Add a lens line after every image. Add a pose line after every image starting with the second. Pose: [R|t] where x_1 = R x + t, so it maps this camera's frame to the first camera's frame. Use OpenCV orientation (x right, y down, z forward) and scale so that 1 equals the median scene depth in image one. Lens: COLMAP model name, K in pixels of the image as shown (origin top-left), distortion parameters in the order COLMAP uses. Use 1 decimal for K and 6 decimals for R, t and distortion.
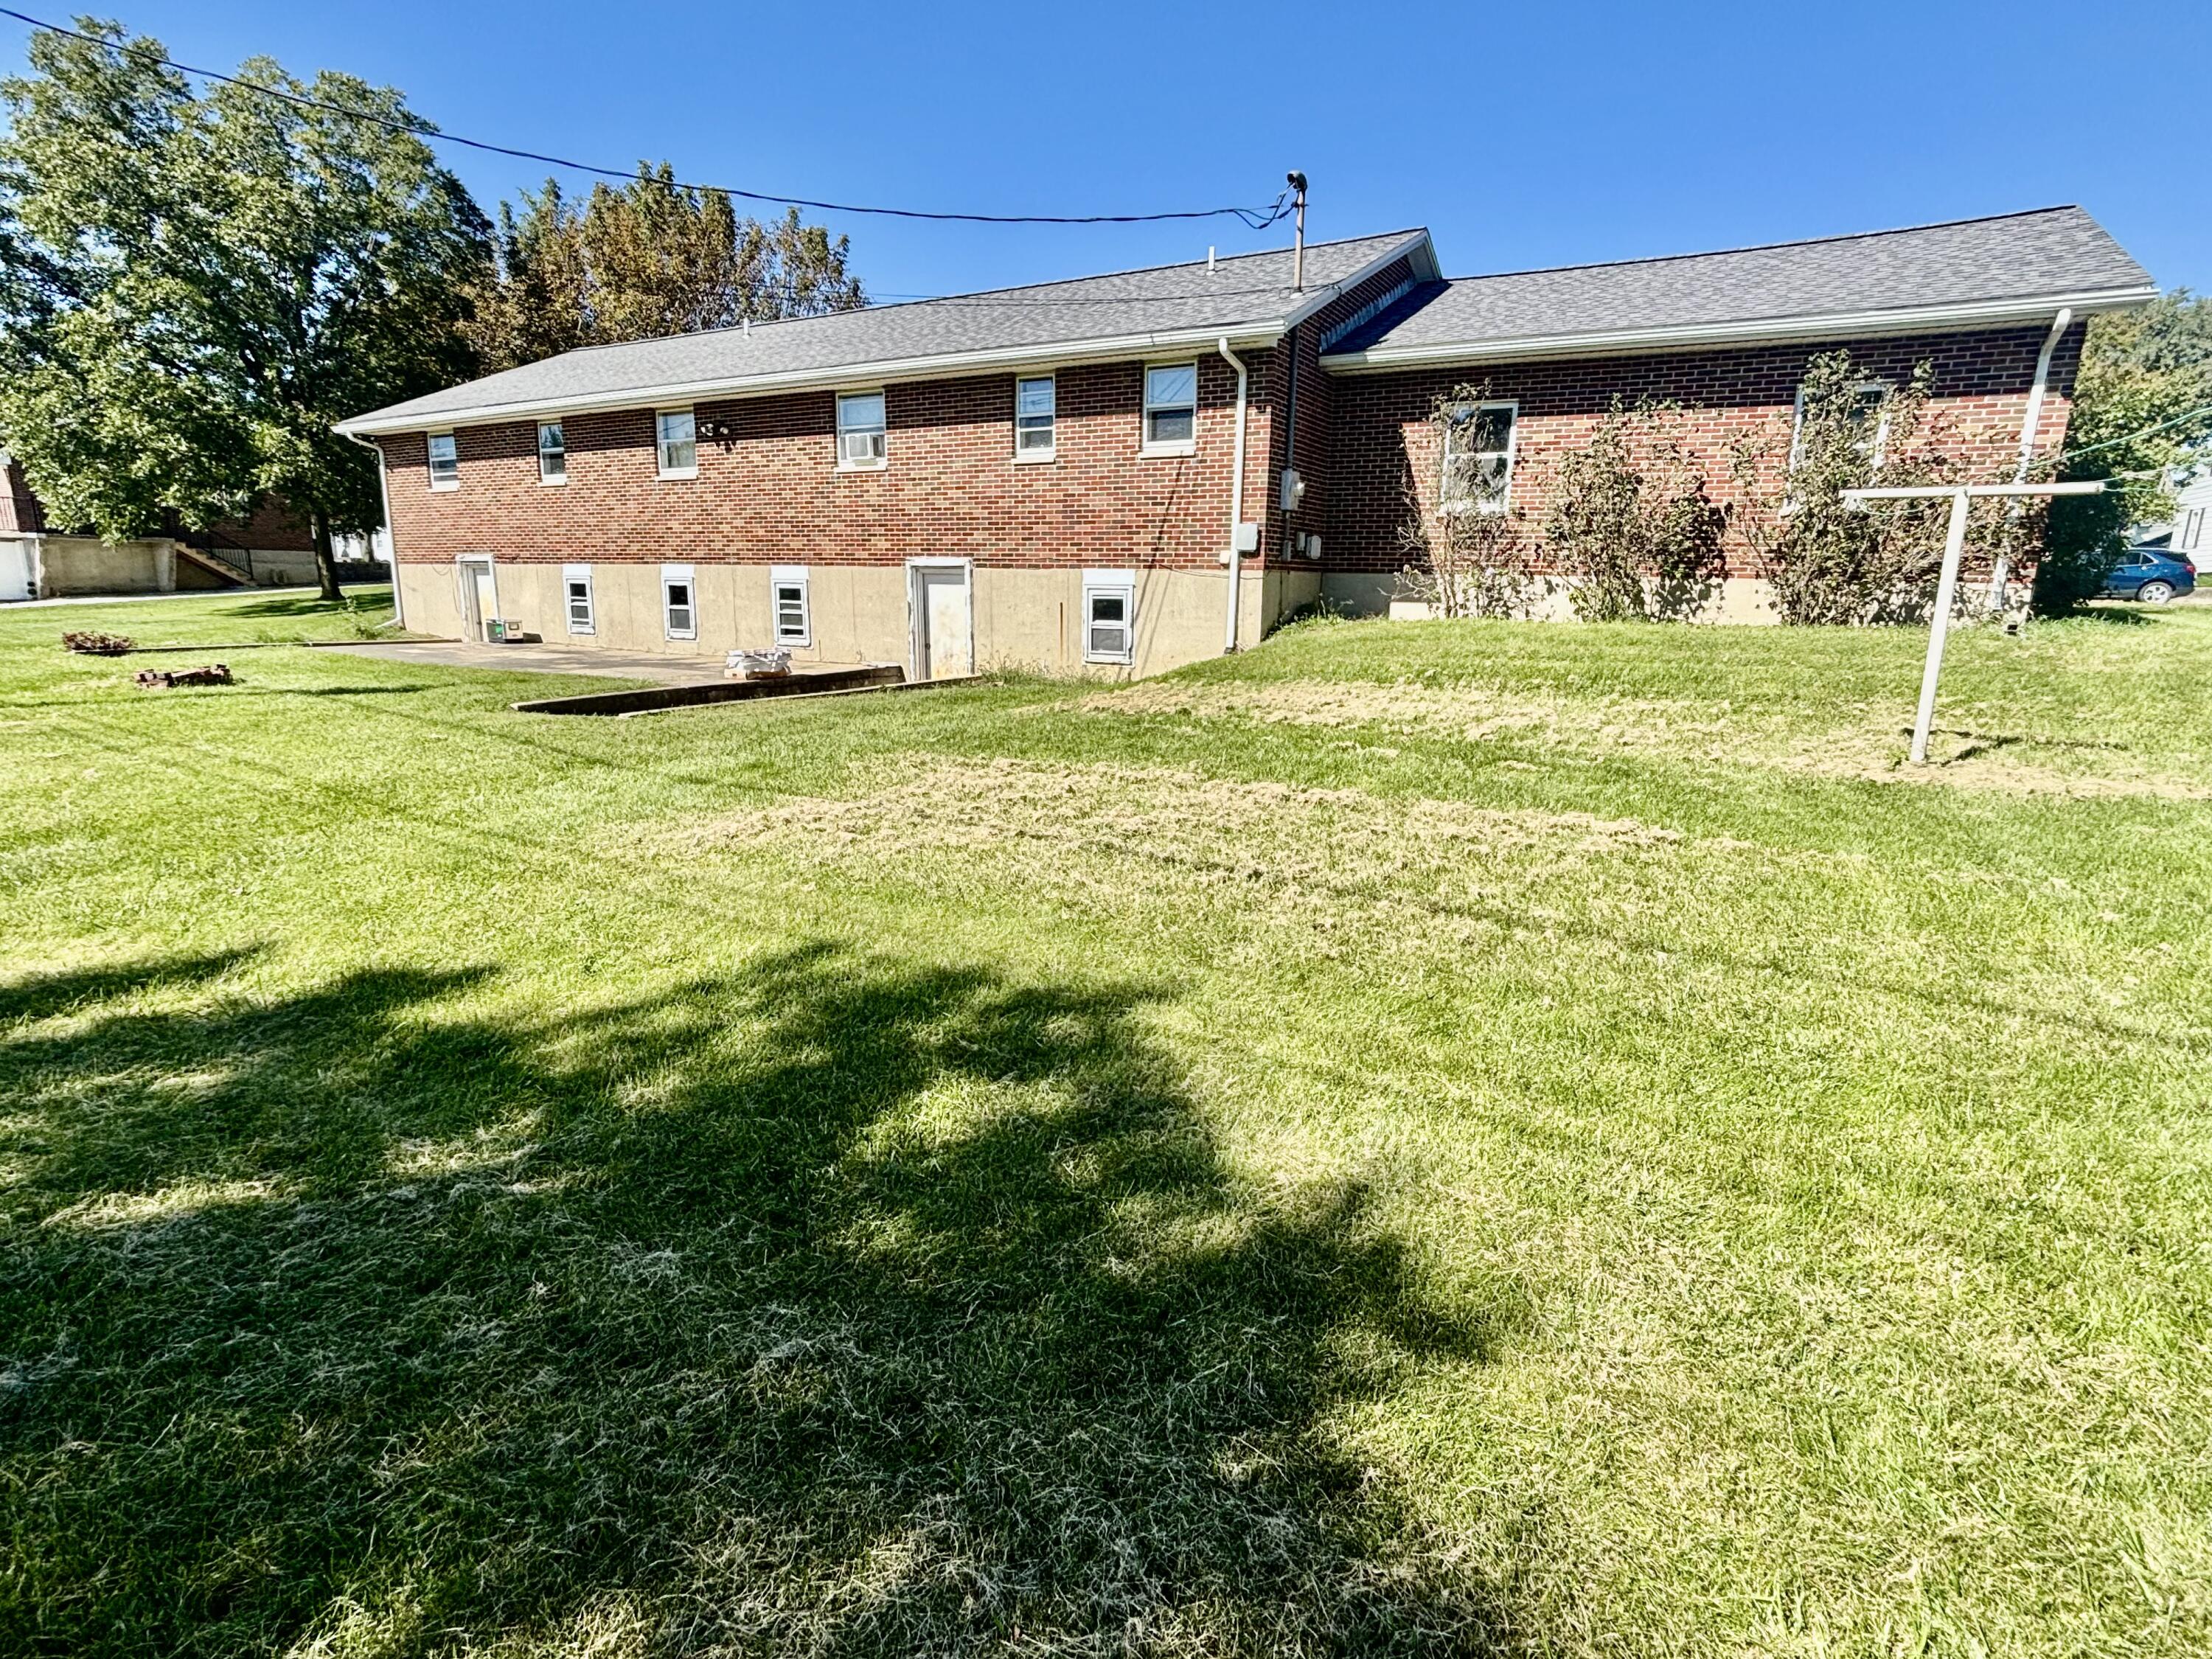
lens RADIAL K [[1107.7, 0, 1102.9], [0, 1107.7, 830.7], [0, 0, 1]] dist [0.007030, -0.000562]
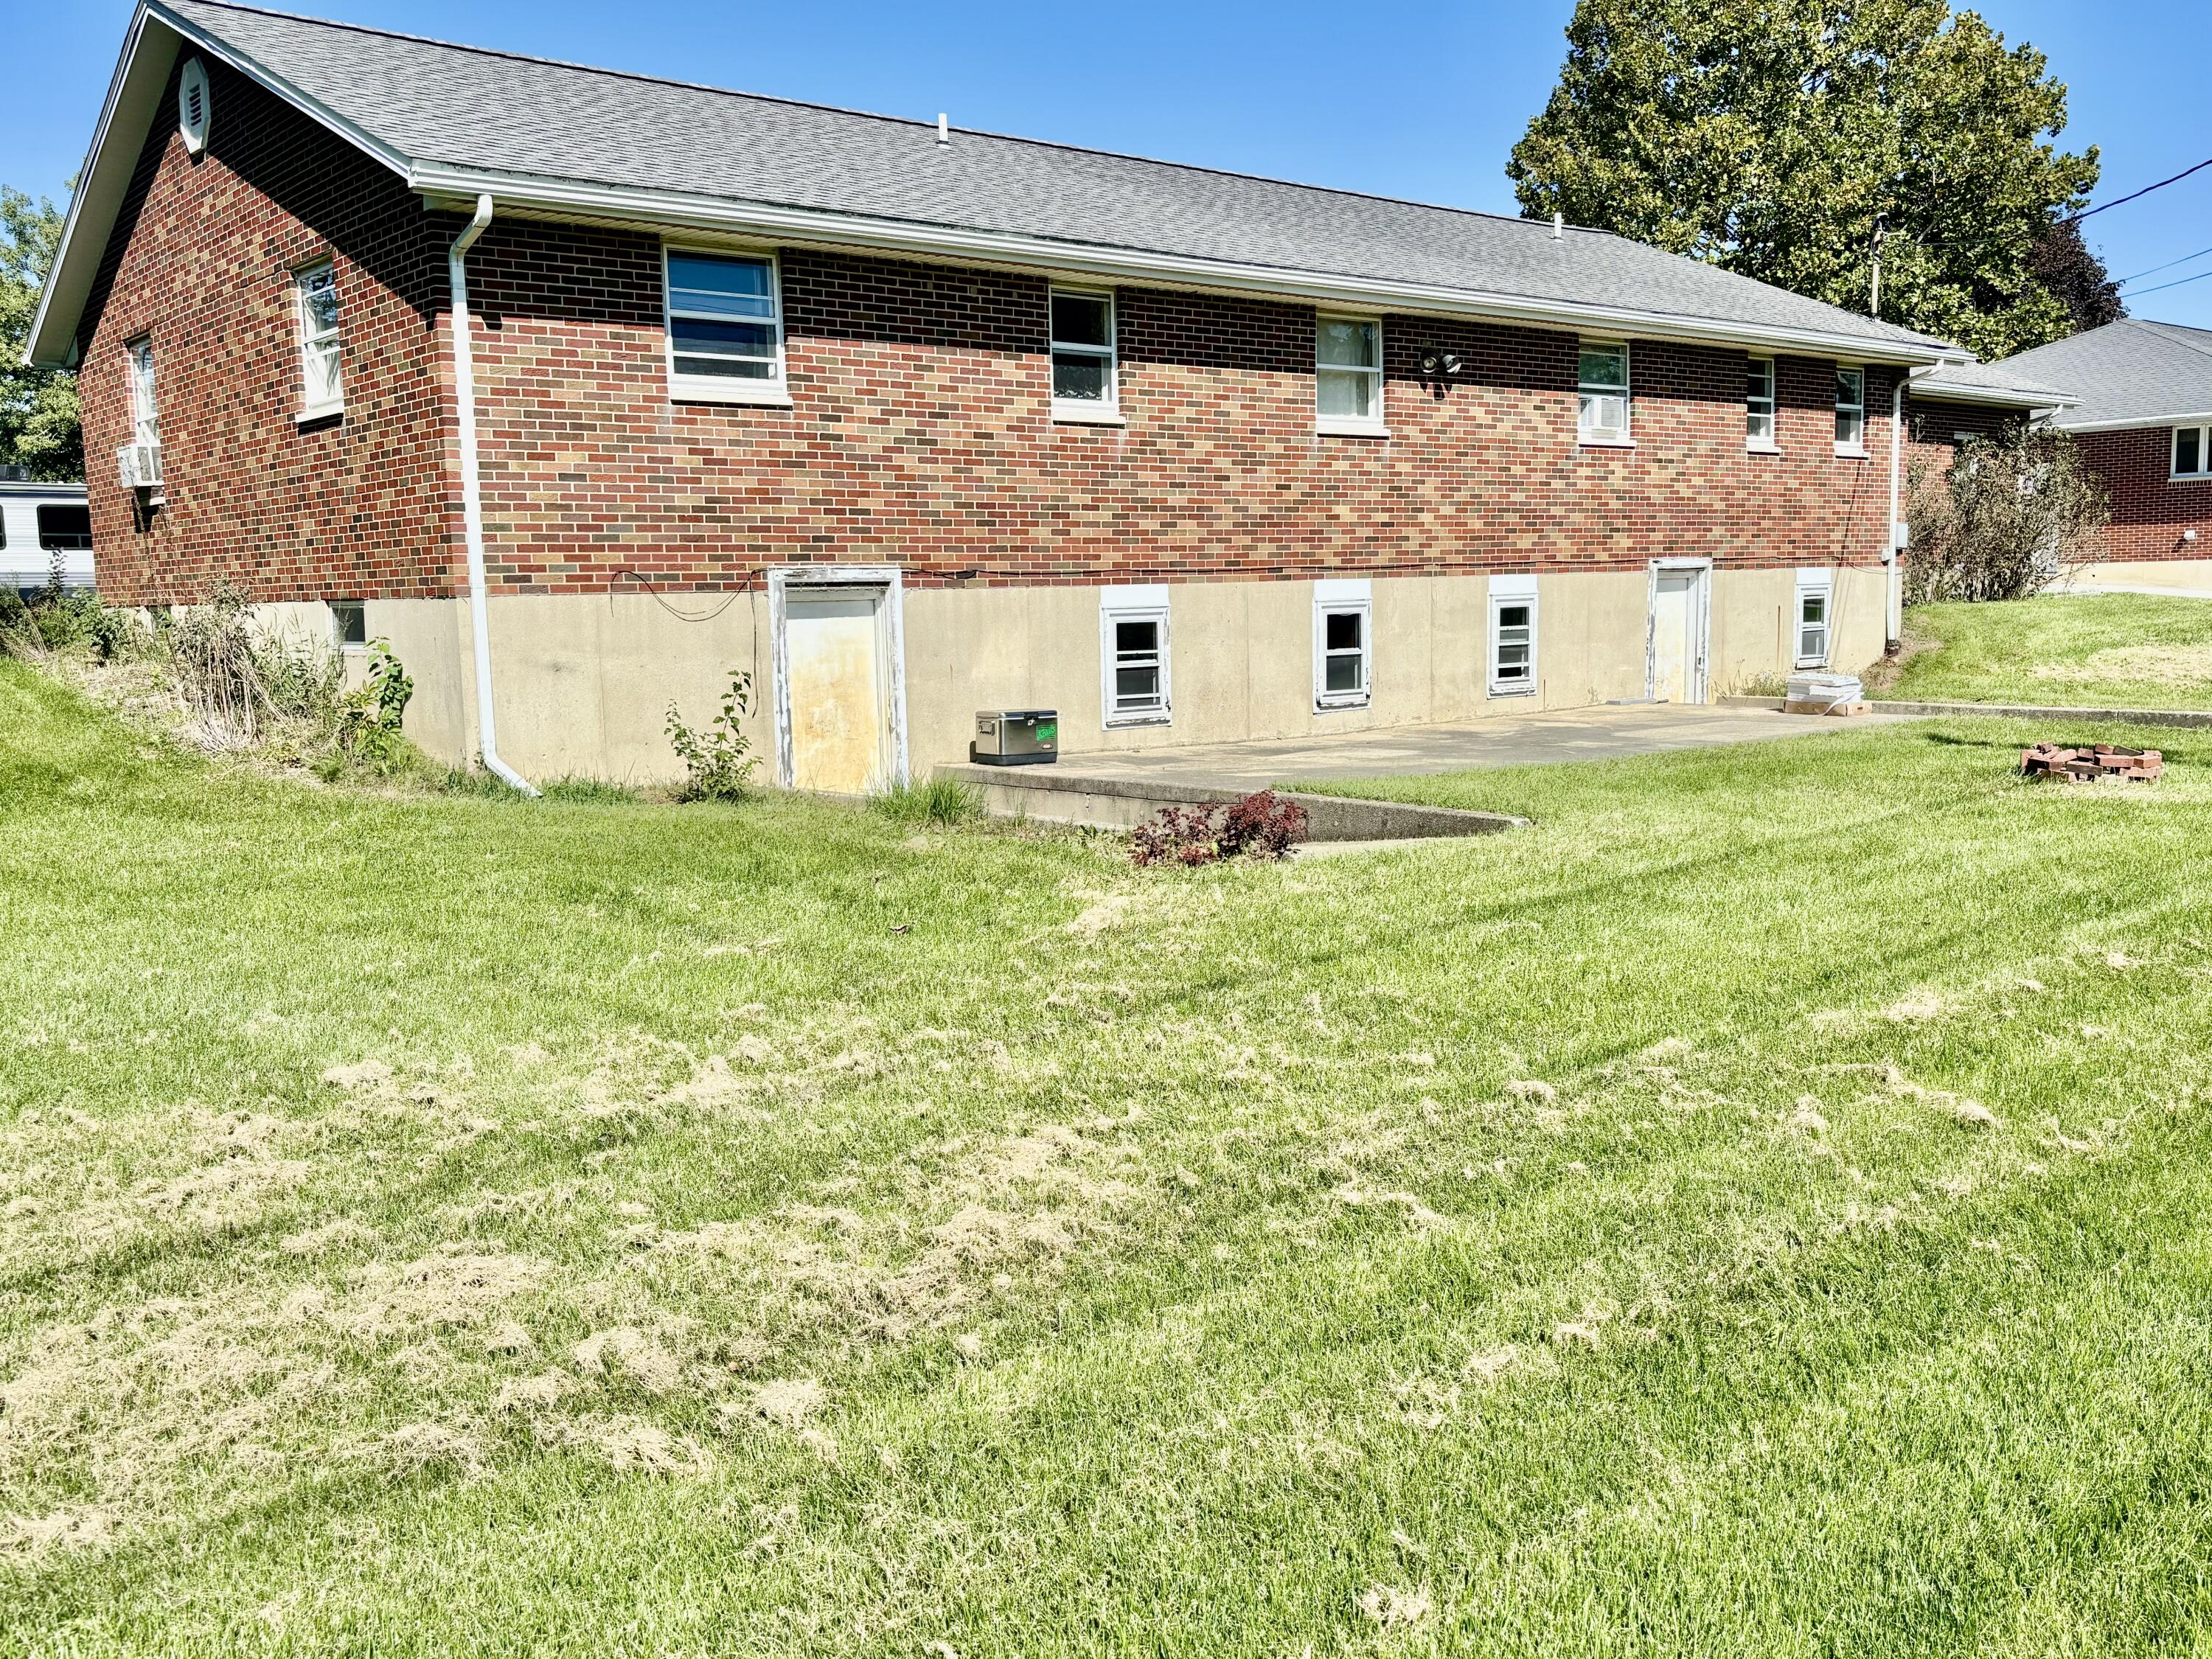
lens RADIAL K [[1929.2, 0, 1104.0], [0, 1929.2, 829.0], [0, 0, 1]] dist [0.080495, -0.010139]
pose [[0.320538, -0.132986, 0.937854, -1.463540], [0.240077, 0.969173, 0.055374, -0.211749], [-0.916307, 0.207407, 0.342583, 0.847702]]
